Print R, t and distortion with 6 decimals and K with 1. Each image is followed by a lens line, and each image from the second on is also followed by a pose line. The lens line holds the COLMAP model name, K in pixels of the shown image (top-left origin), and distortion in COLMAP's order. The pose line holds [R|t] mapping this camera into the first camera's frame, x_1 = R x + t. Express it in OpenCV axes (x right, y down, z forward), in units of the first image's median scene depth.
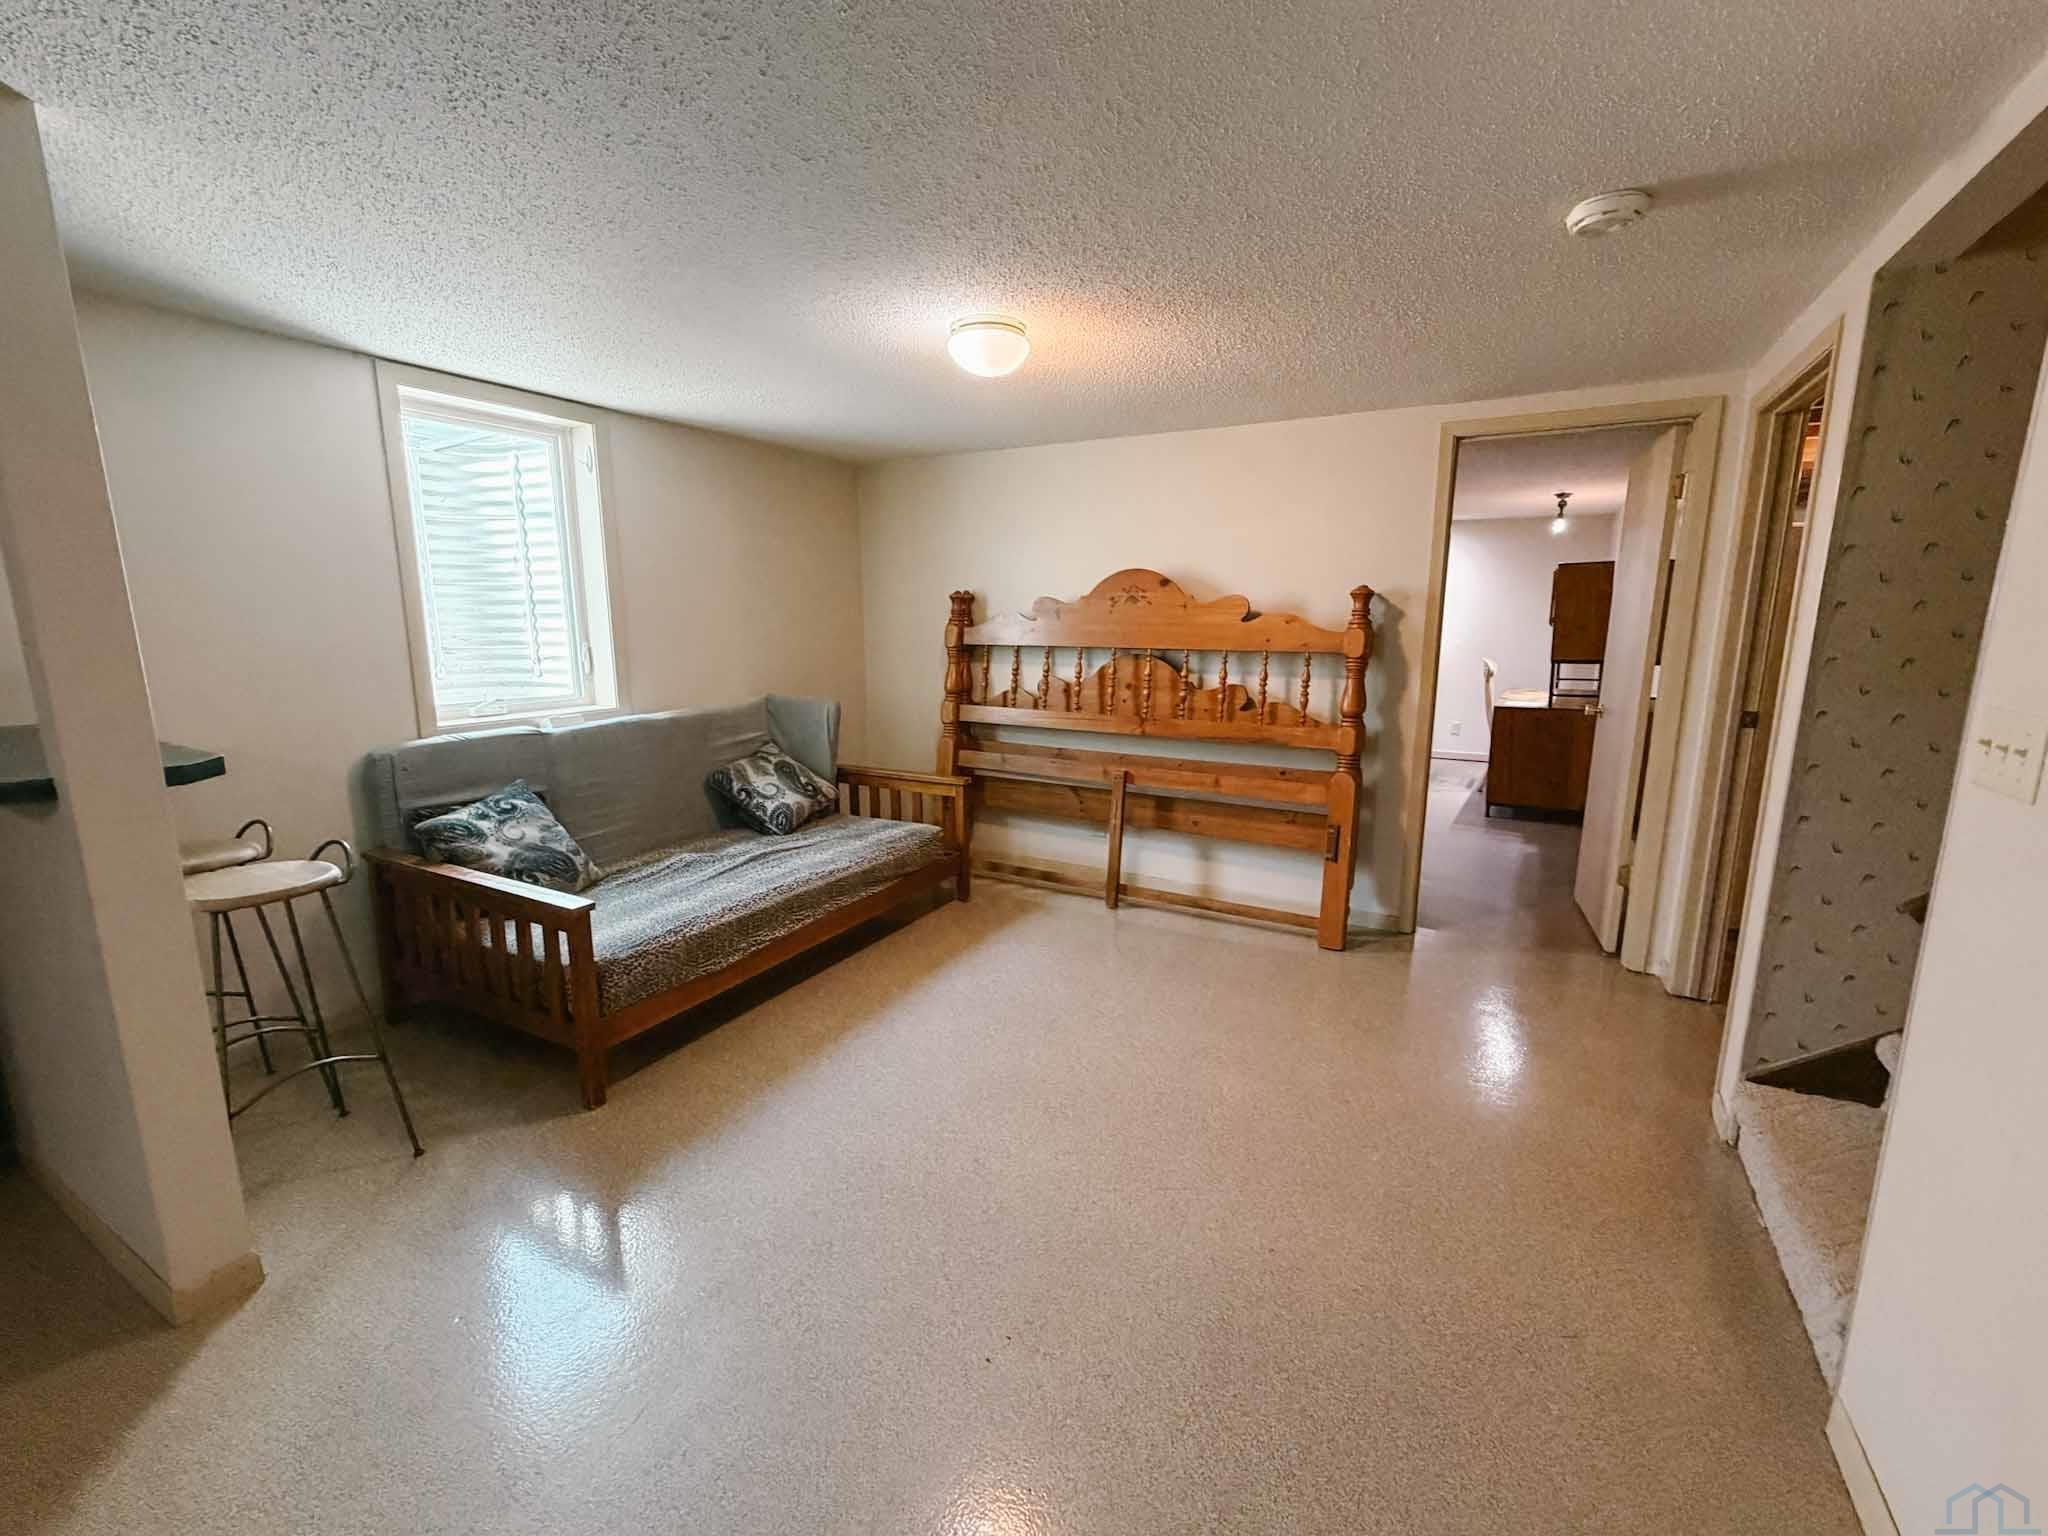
lens RADIAL K [[817.8, 0, 1016.0], [0, 817.8, 769.0], [0, 0, 1]] dist [0.000027, 0.000236]
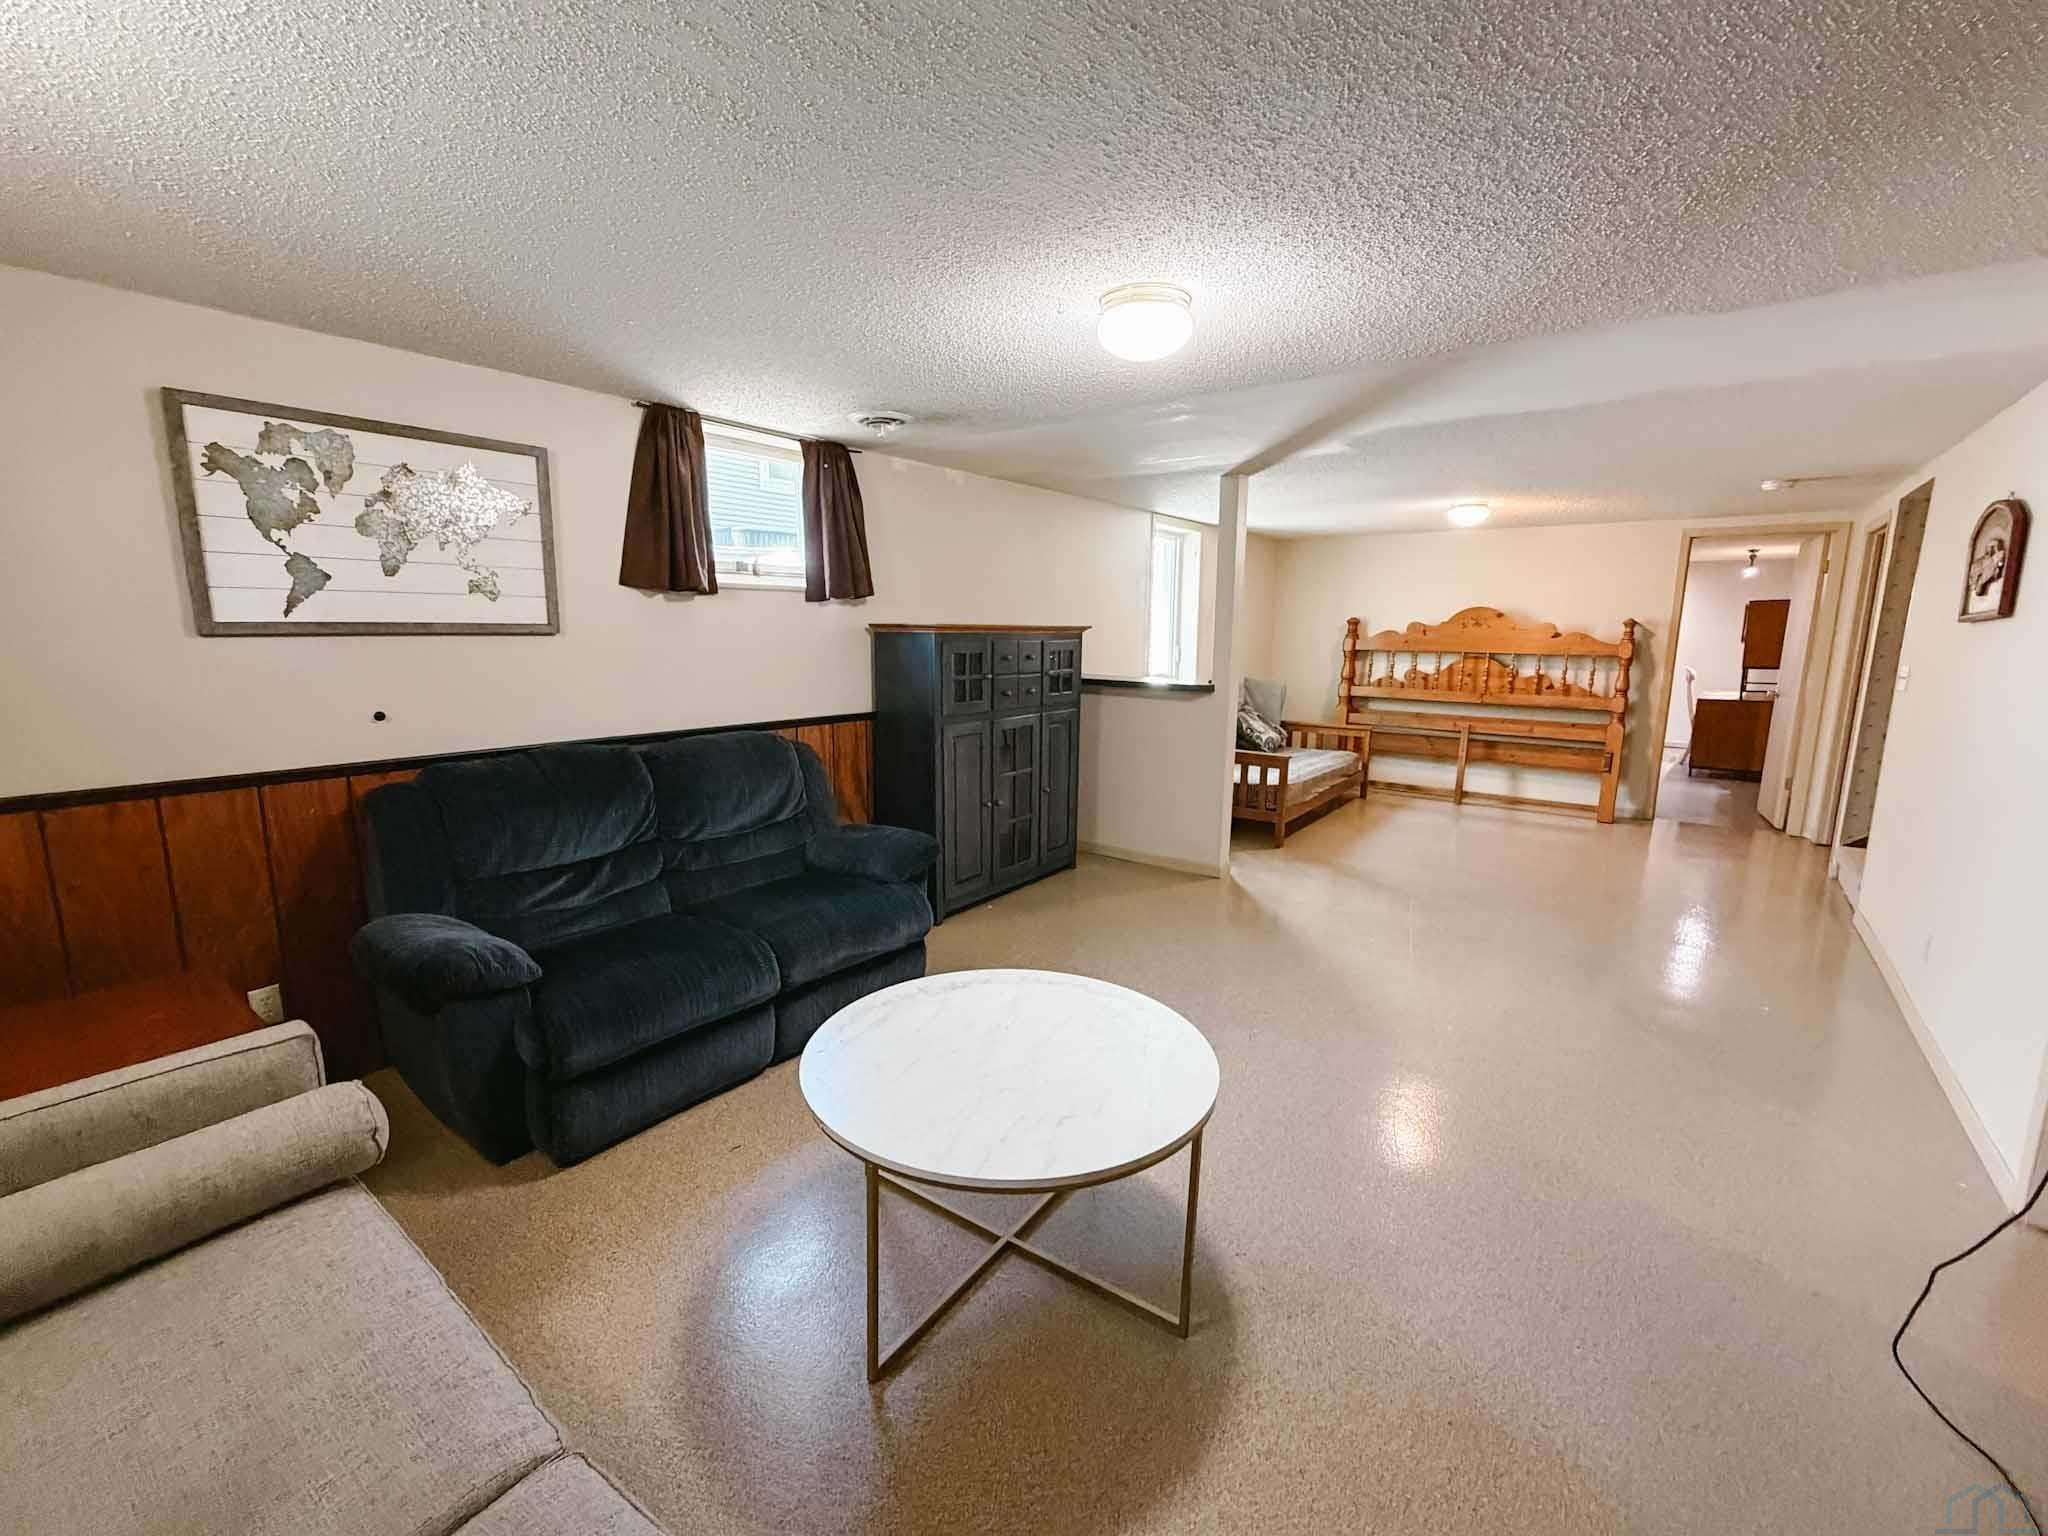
lens RADIAL K [[825.2, 0, 1024.0], [0, 825.2, 768.0], [0, 0, 1]] dist [0.000064, -0.000594]
pose [[0.991550, 0.031666, -0.125803, -0.586646], [-0.033655, 0.999339, -0.013710, 0.153653], [0.125286, 0.017828, 0.991961, -0.852368]]
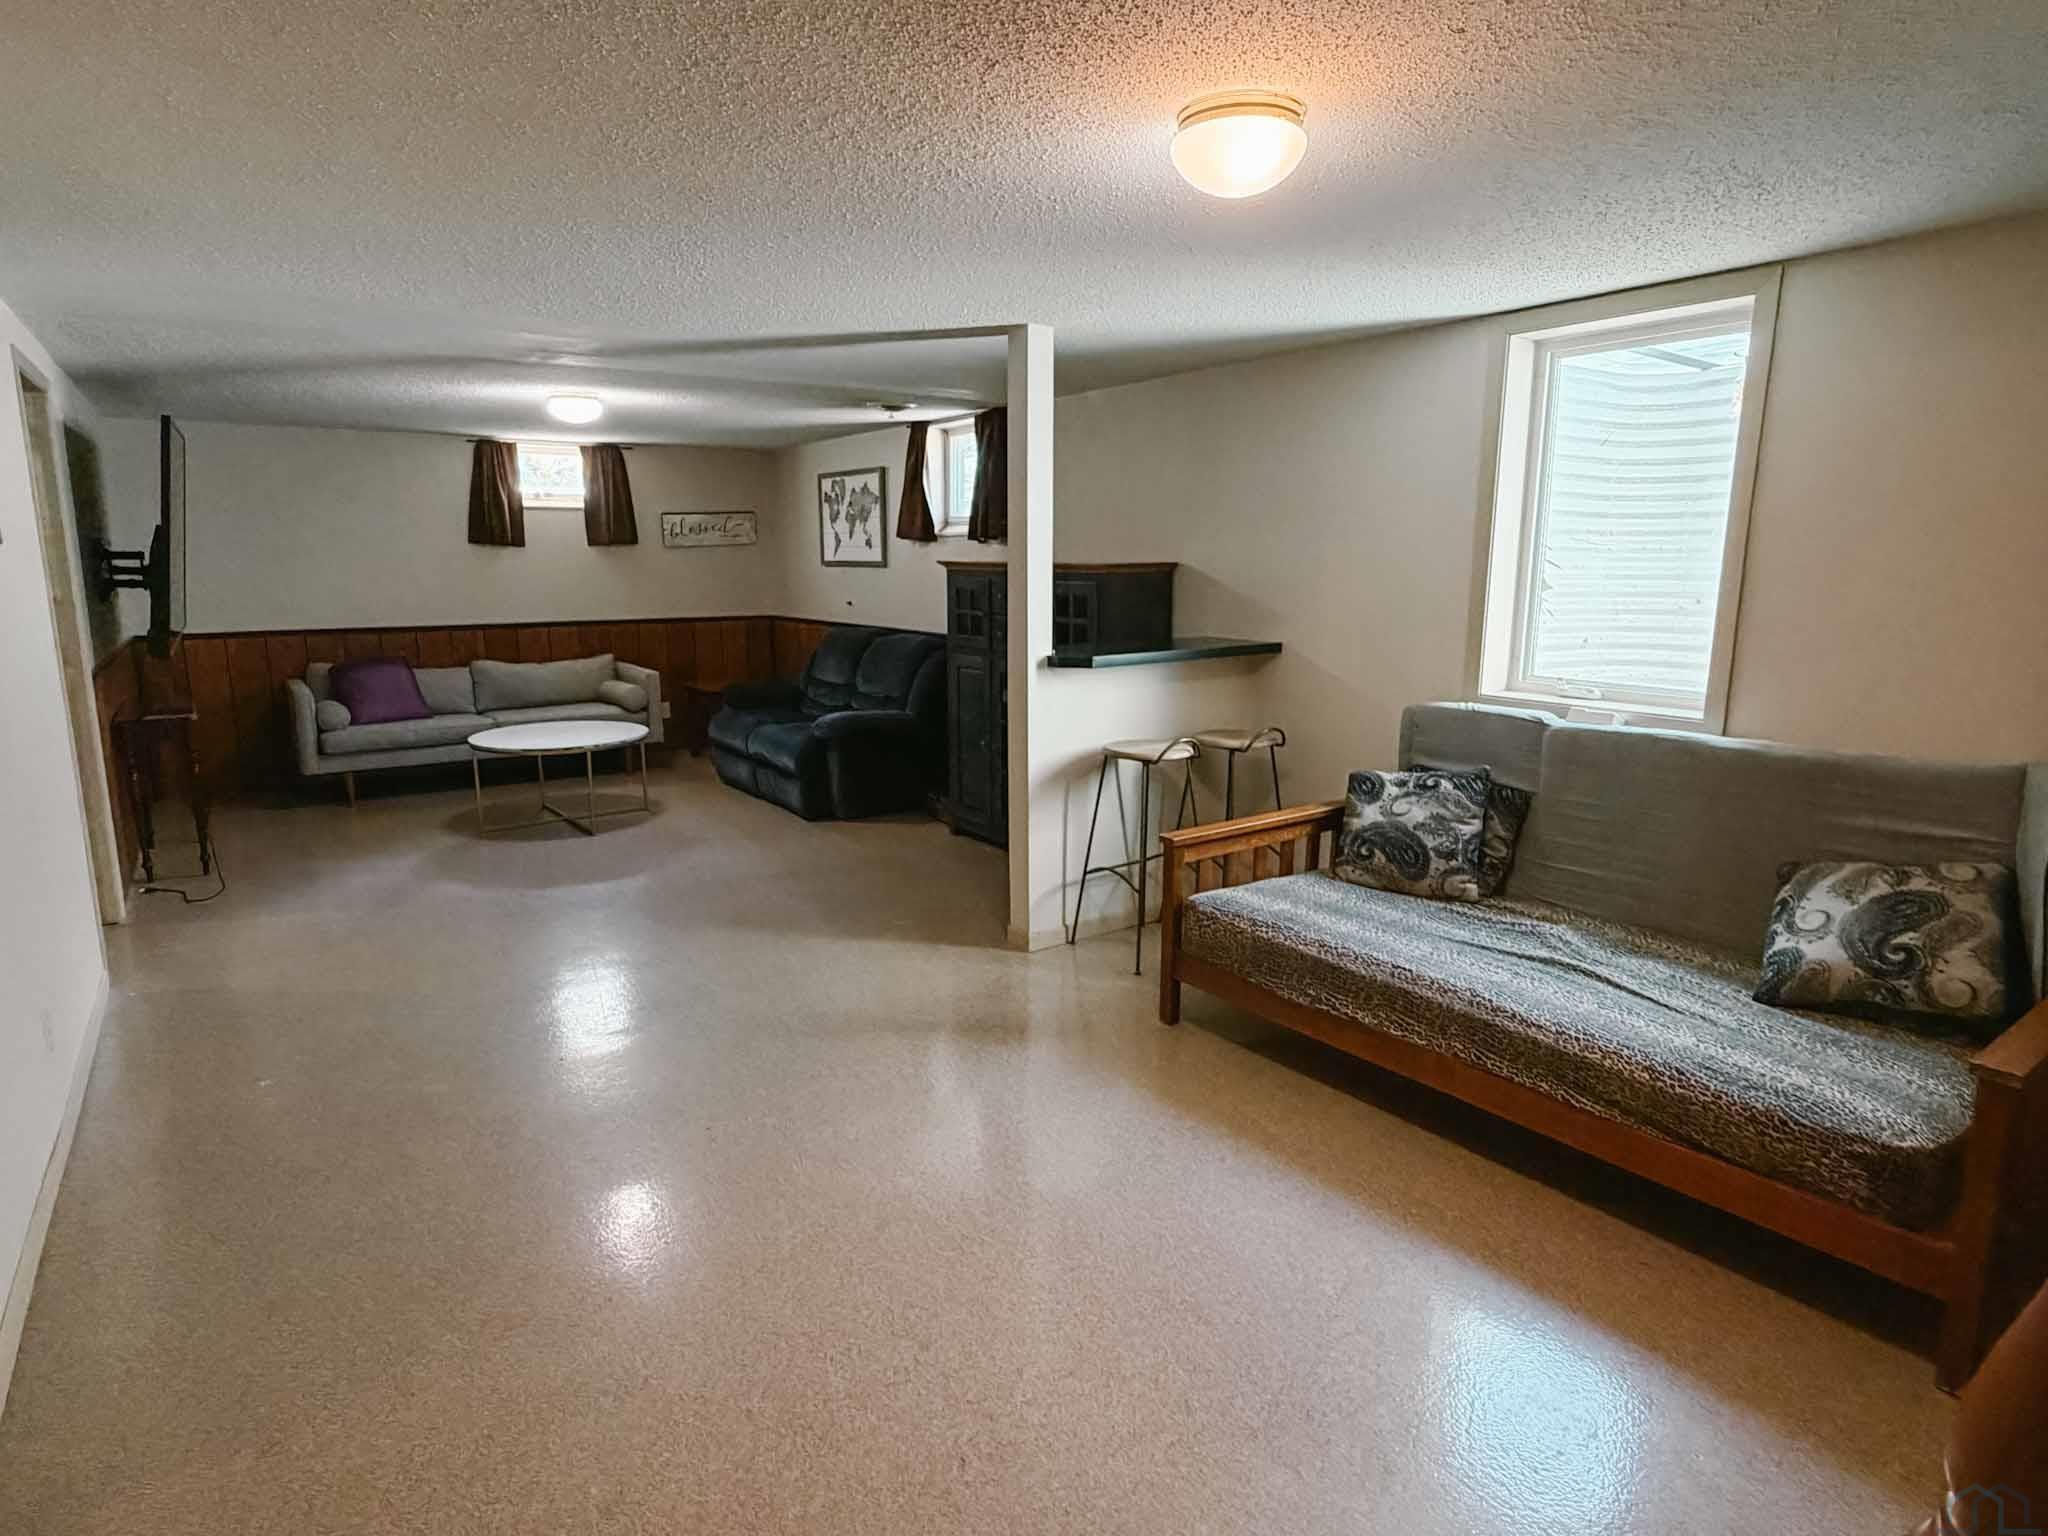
lens RADIAL K [[1119.3, 0, 1024.0], [0, 1119.3, 768.0], [0, 0, 1]] dist [0.000727, 0.000026]
pose [[-0.392949, 0.171266, -0.903471, 0.527202], [-0.174293, 0.950821, 0.256048, -0.162357], [0.902892, 0.258082, -0.343774, 0.769015]]
